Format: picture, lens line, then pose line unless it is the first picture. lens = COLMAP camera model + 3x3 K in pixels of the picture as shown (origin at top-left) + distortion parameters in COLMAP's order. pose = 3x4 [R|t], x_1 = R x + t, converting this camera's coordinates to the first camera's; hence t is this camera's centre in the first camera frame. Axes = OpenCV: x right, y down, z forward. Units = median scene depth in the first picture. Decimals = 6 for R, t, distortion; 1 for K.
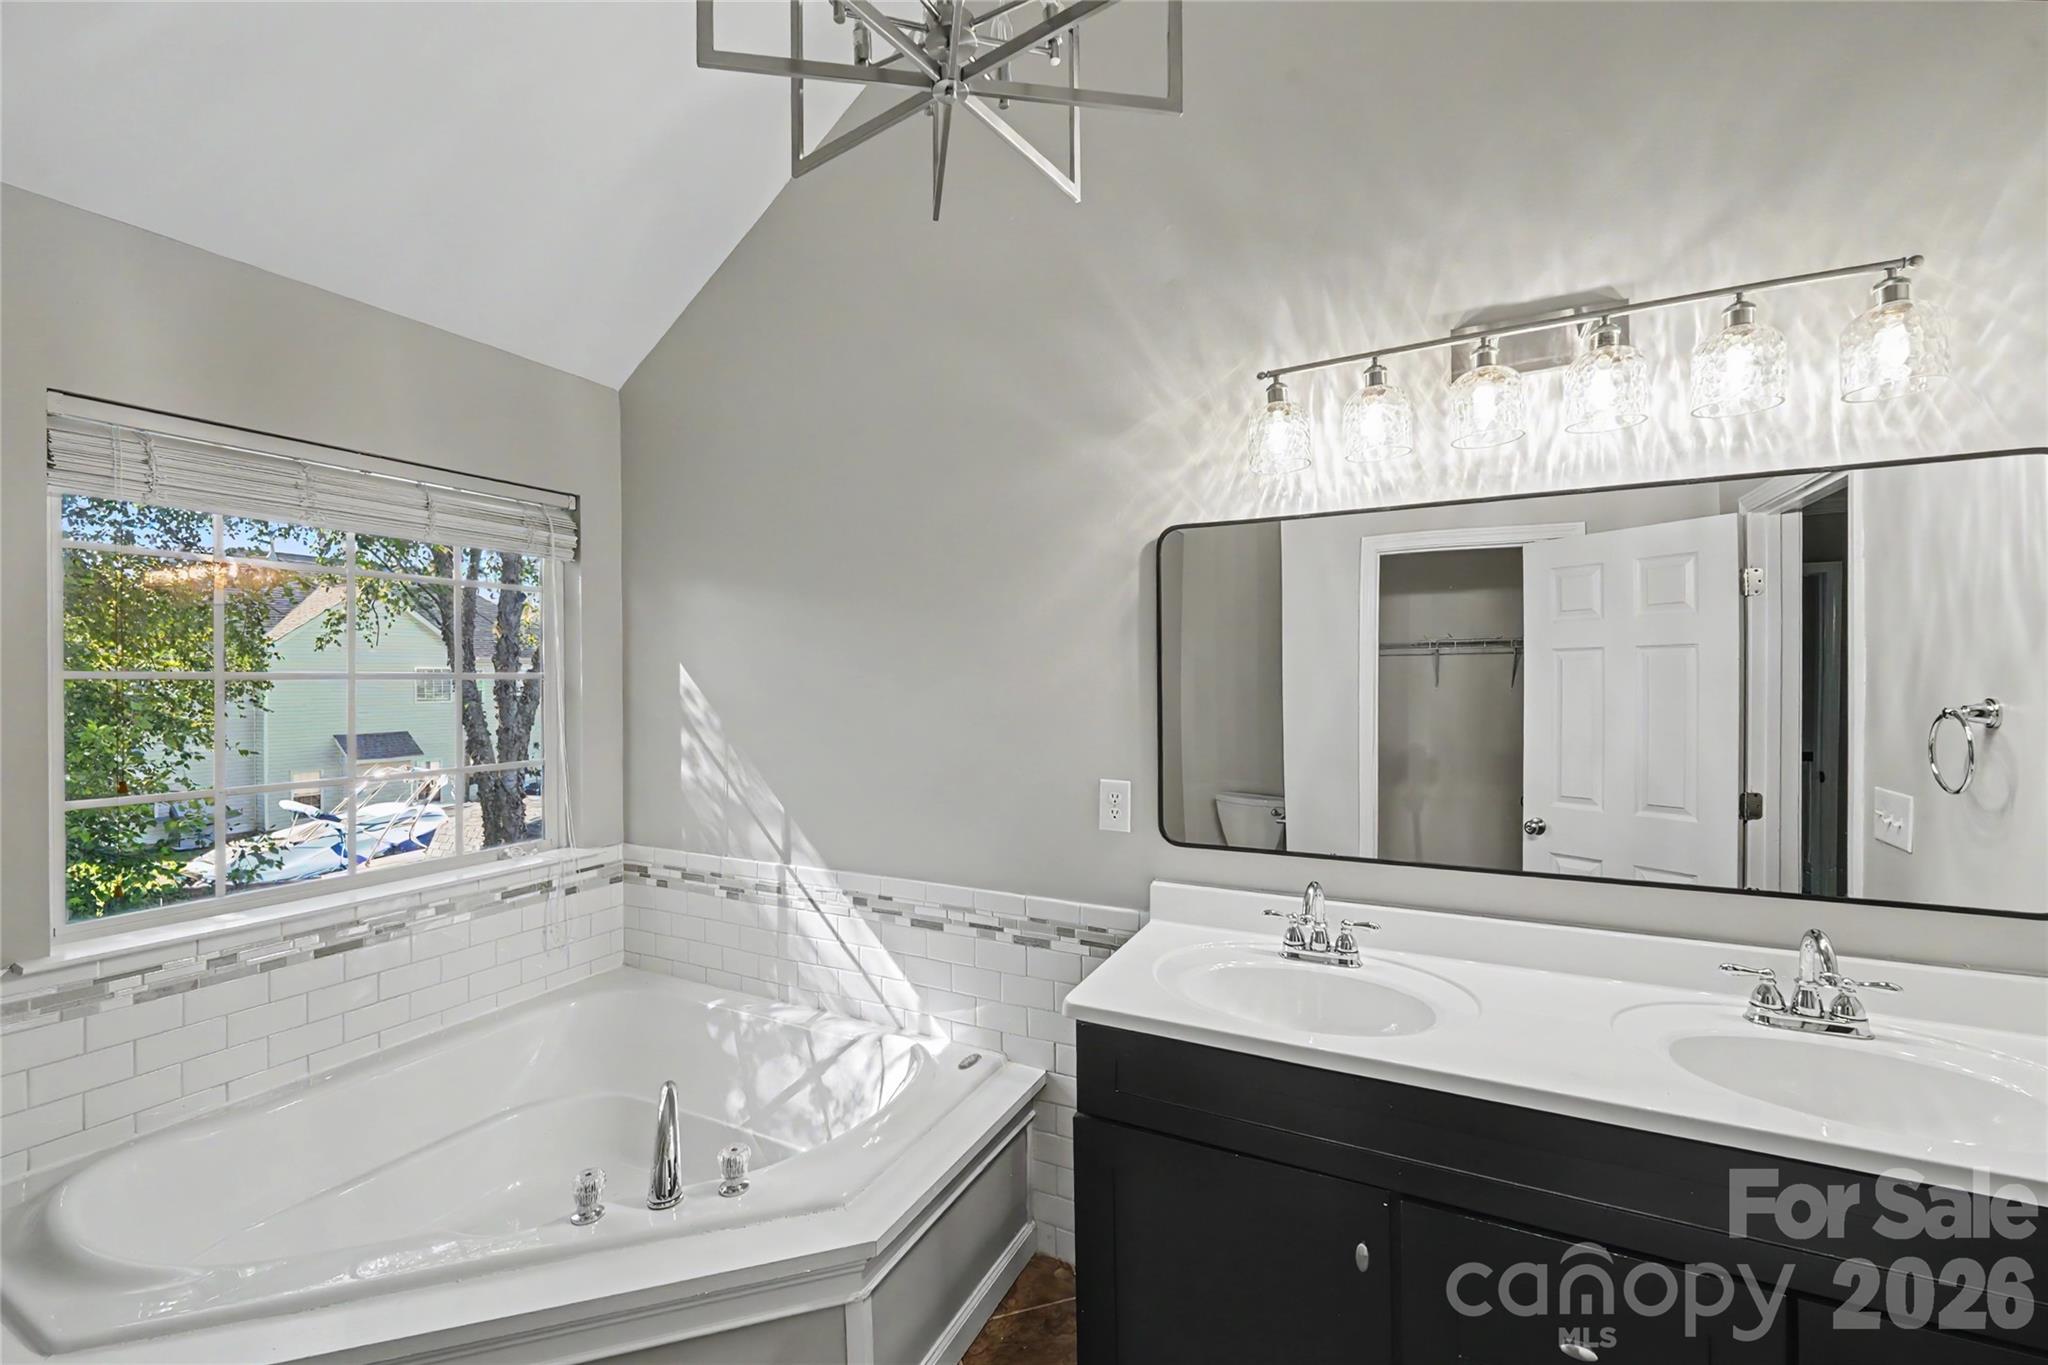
lens RADIAL K [[827.8, 0, 1019.4], [0, 827.8, 685.9], [0, 0, 1]] dist [0.002778, 0.000174]
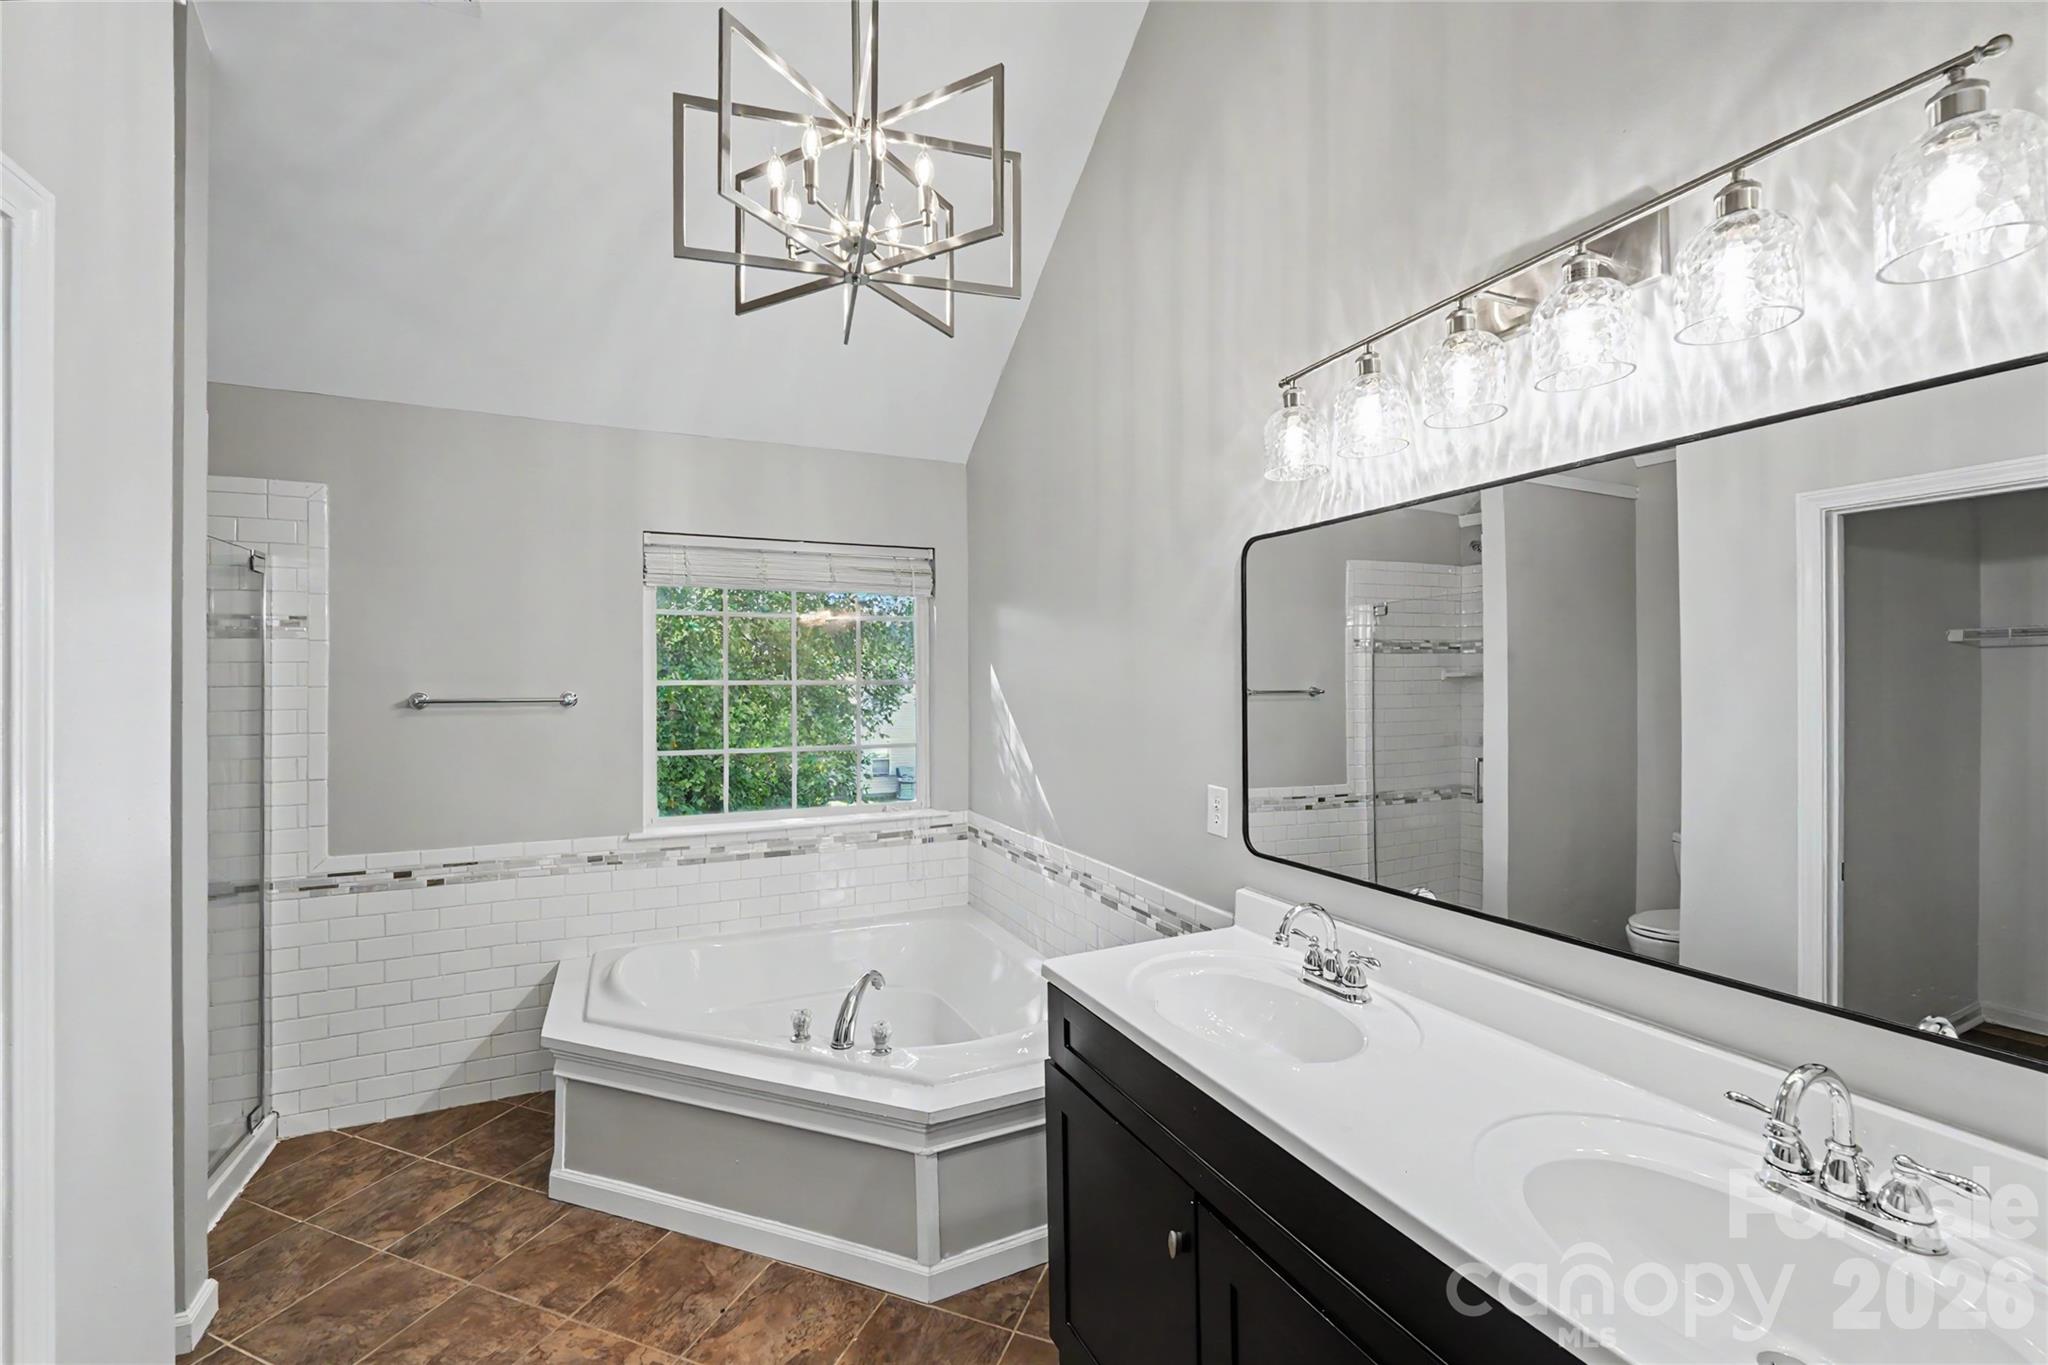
lens RADIAL K [[827.8, 0, 1023.2], [0, 827.8, 685.2], [0, 0, 1]] dist [0.002778, 0.000174]
pose [[0.792373, 0.004546, -0.610020, 0.640618], [-0.004166, 0.999989, 0.002042, -0.016264], [0.610023, 0.000923, 0.792383, 0.033463]]
